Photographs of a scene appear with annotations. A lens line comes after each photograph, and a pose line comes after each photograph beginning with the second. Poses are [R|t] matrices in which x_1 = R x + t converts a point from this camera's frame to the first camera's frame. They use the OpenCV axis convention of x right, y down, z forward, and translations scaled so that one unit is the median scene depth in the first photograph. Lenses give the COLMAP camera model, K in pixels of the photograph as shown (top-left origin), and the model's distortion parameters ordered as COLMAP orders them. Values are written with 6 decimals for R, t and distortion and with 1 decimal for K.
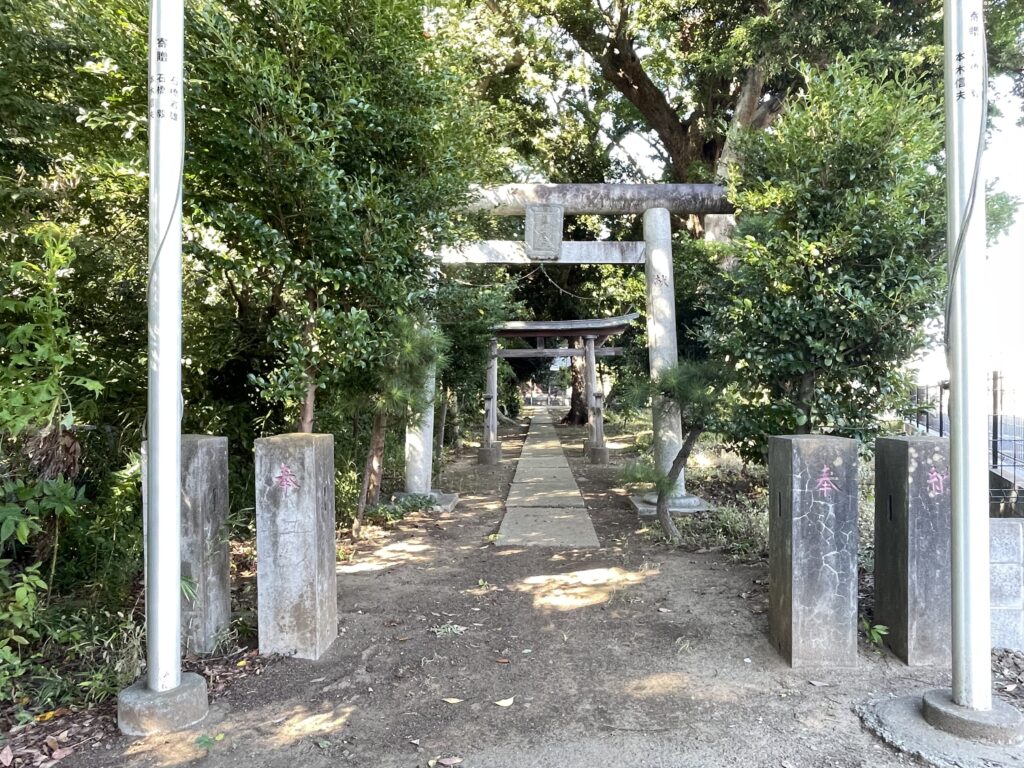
lens RADIAL K [[656.1, 0, 512.0], [0, 656.1, 384.0], [0, 0, 1]] dist [-0.000022, -0.000012]
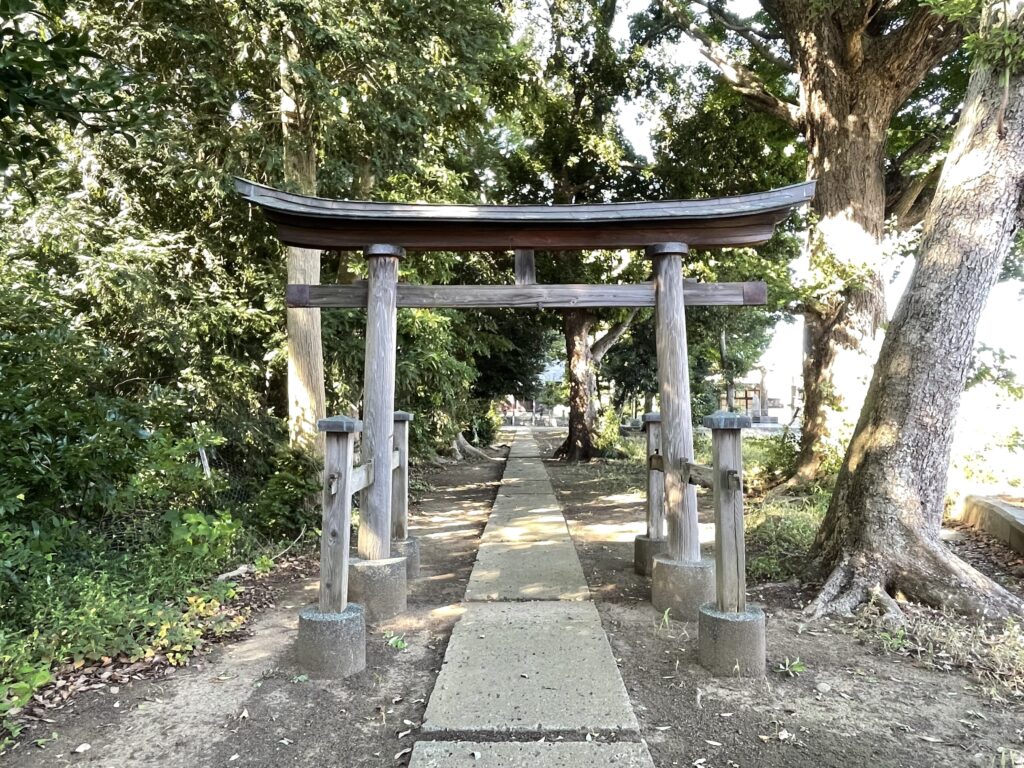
lens RADIAL K [[656.1, 0, 512.0], [0, 656.1, 384.0], [0, 0, 1]] dist [-0.000022, -0.000012]
pose [[0.999633, 0.010916, 0.024793, 0.012792], [-0.010242, 0.999579, -0.027145, 0.002636], [-0.025078, 0.026881, 0.999324, 0.285337]]
